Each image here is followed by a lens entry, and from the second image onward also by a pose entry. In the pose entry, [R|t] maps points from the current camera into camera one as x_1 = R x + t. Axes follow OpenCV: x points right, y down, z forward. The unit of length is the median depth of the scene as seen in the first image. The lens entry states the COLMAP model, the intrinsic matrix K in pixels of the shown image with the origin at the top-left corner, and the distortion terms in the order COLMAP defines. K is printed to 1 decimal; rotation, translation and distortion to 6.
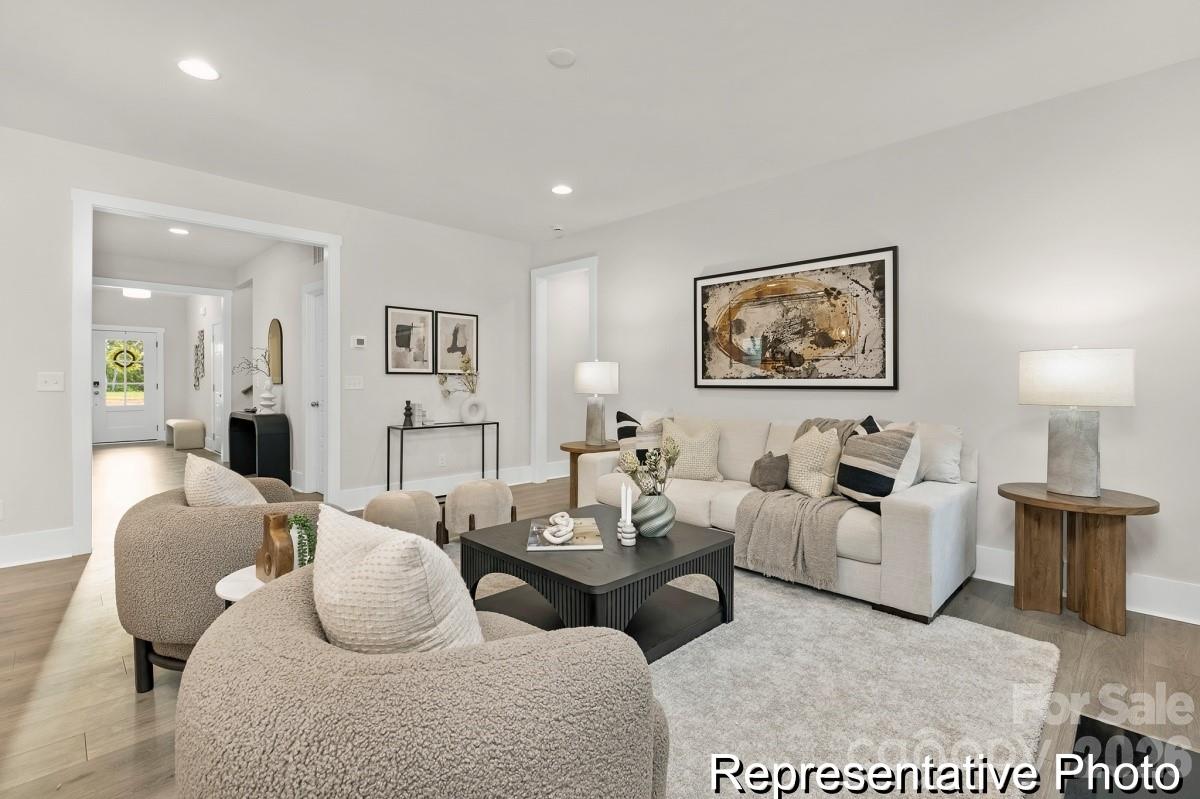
lens RADIAL K [[548.2, 0, 604.6], [0, 548.2, 381.4], [0, 0, 1]] dist [-0.000209, 0.000055]
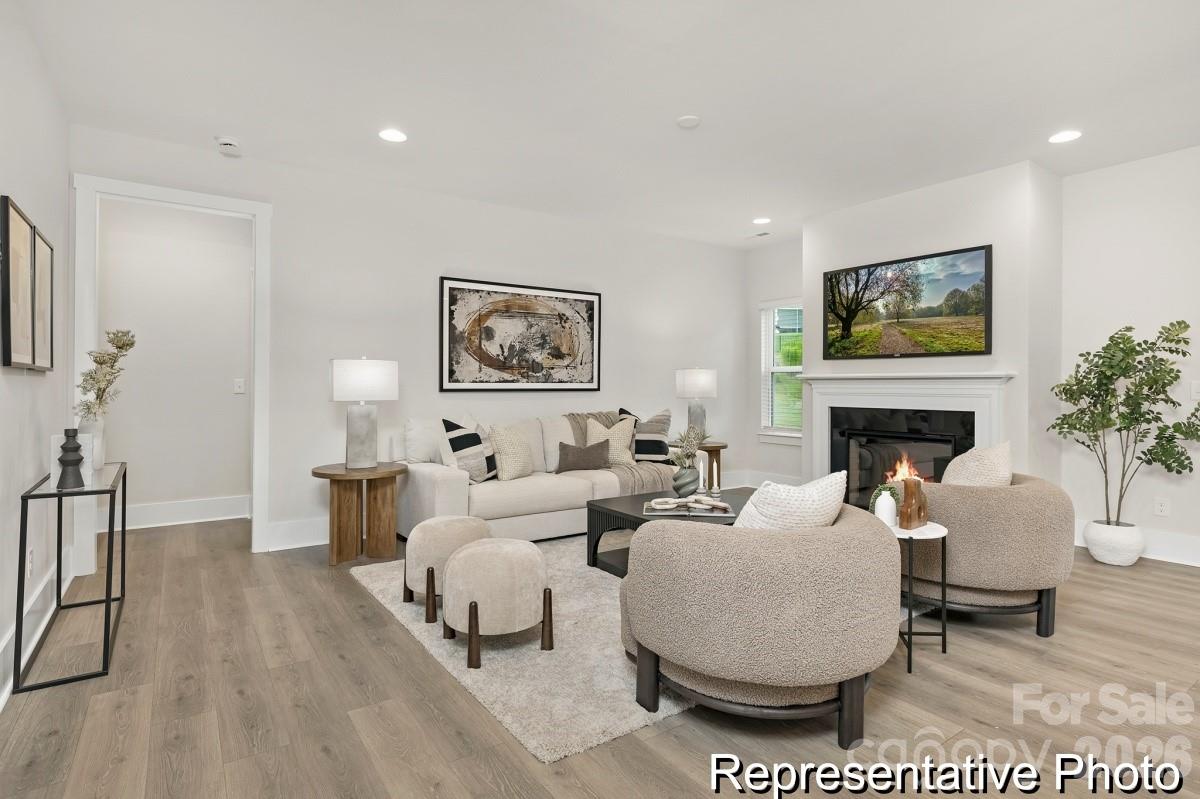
lens RADIAL K [[613.8, 0, 600.7], [0, 613.8, 380.1], [0, 0, 1]] dist [-0.001455, 0.000830]
pose [[0.183817, 0.006262, 0.982941, -0.904362], [-0.003277, 0.999978, -0.005758, -0.003475], [-0.982955, -0.002163, 0.183833, 0.575329]]
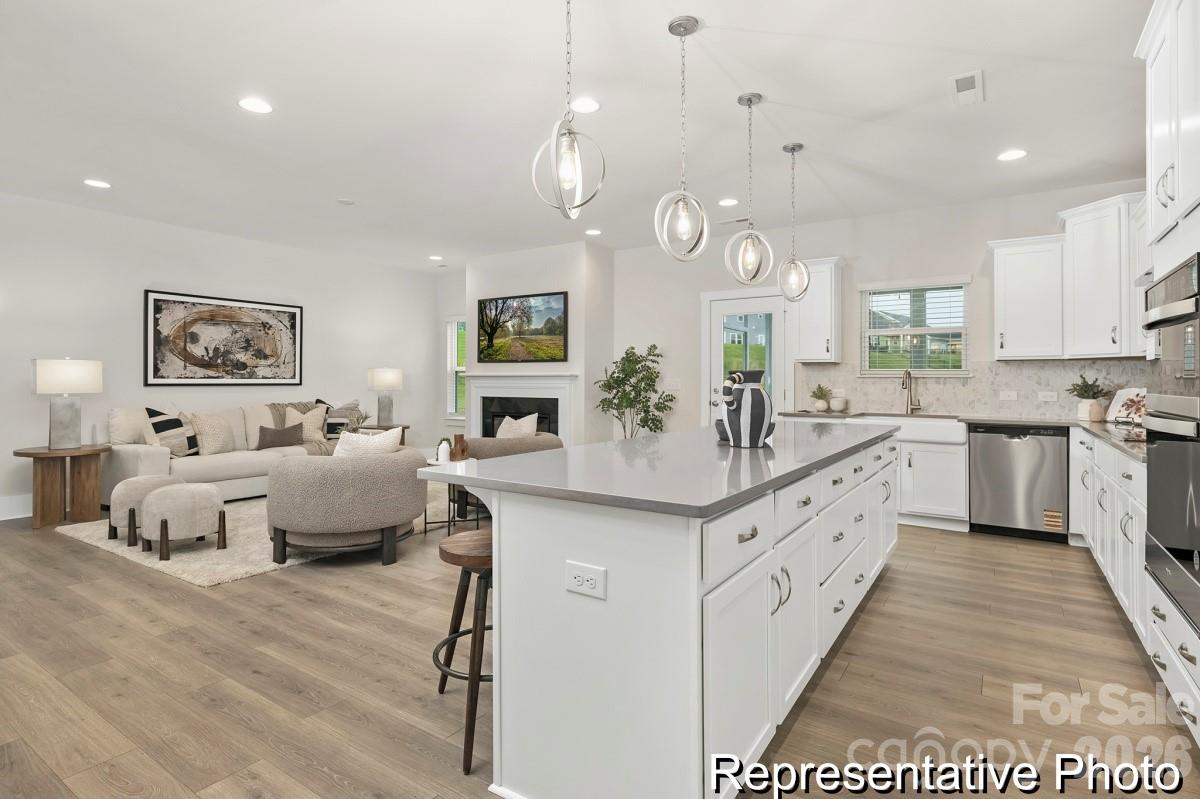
lens RADIAL K [[603.3, 0, 592.5], [0, 603.3, 380.0], [0, 0, 1]] dist [0.003299, 0.001264]
pose [[-0.182951, 0.000217, 0.983122, -1.343990], [-0.003628, 0.999993, -0.000896, -0.003321], [-0.983115, -0.003730, -0.182949, 0.344274]]
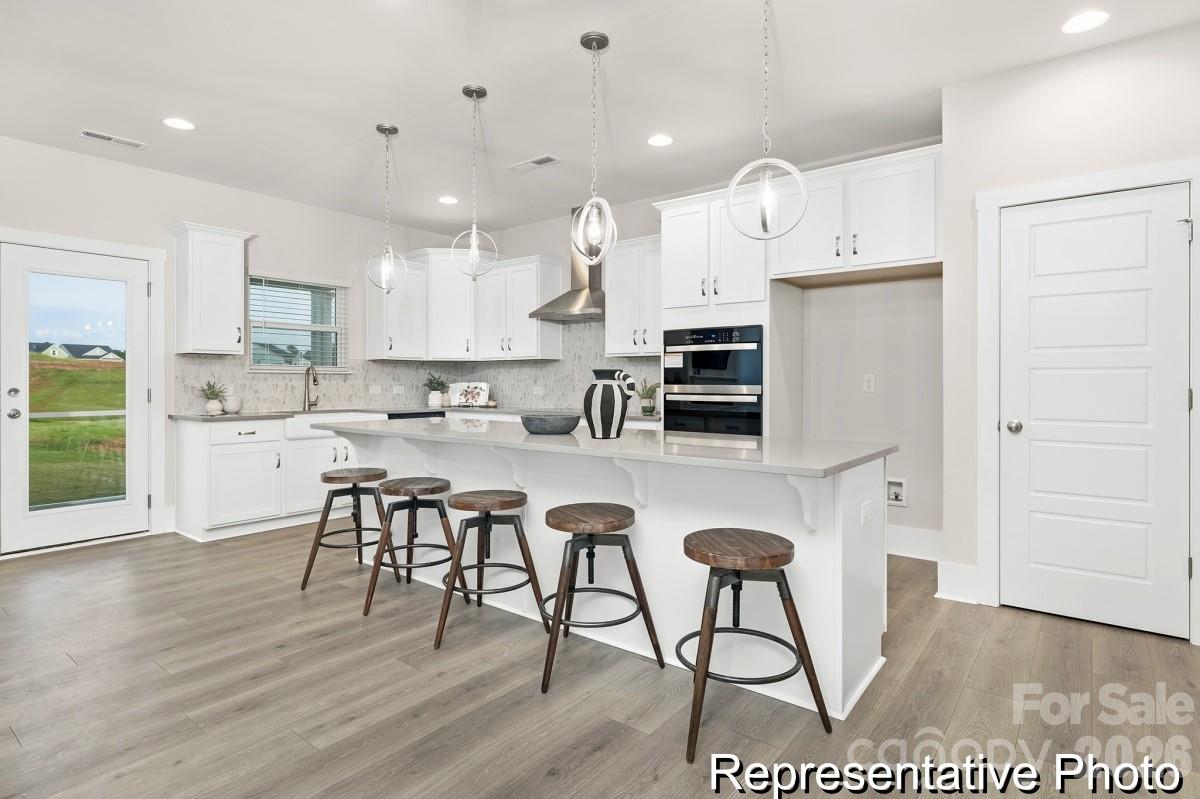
lens RADIAL K [[628.2, 0, 602.3], [0, 628.2, 387.6], [0, 0, 1]] dist [-0.001802, 0.000870]
pose [[-0.992851, -0.002461, -0.119334, -0.696102], [-0.003731, 0.999939, 0.010428, 0.000346], [0.119301, 0.010798, -0.992799, 0.823815]]
